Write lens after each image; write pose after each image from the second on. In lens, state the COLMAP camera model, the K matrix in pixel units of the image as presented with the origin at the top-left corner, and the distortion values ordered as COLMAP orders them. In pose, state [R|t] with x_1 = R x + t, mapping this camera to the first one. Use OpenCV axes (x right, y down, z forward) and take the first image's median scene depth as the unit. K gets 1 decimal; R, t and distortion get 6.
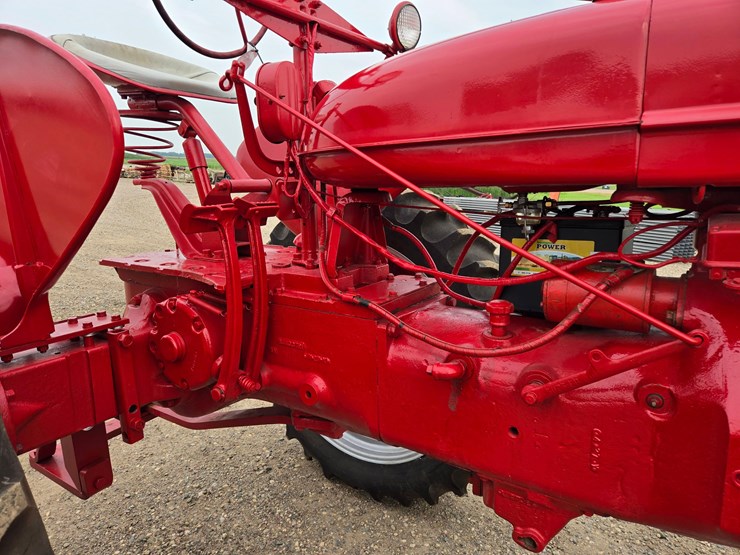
lens RADIAL K [[492.4, 0, 368.1], [0, 492.4, 273.4], [0, 0, 1]] dist [0.068306, -0.057053]
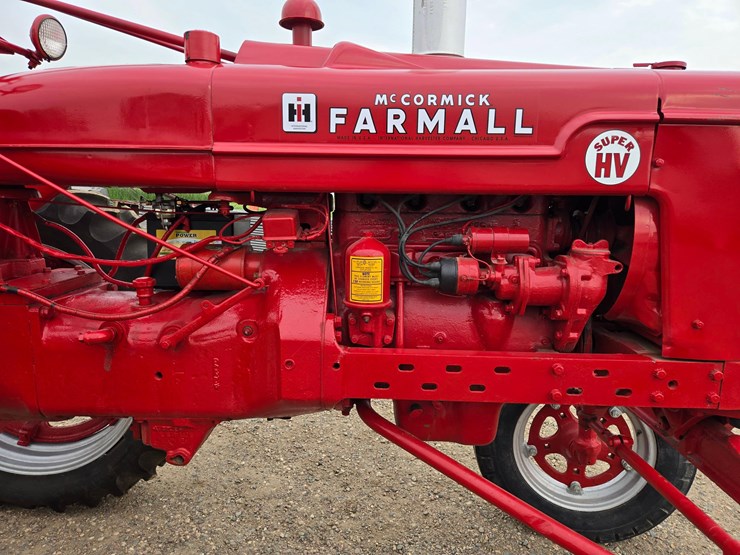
lens RADIAL K [[492.4, 0, 368.1], [0, 492.4, 273.4], [0, 0, 1]] dist [0.068306, -0.057053]
pose [[0.841981, -0.058575, 0.536317, 0.055013], [0.067473, 0.997716, 0.003040, 0.066819], [-0.535271, 0.033627, 0.844011, -0.323405]]
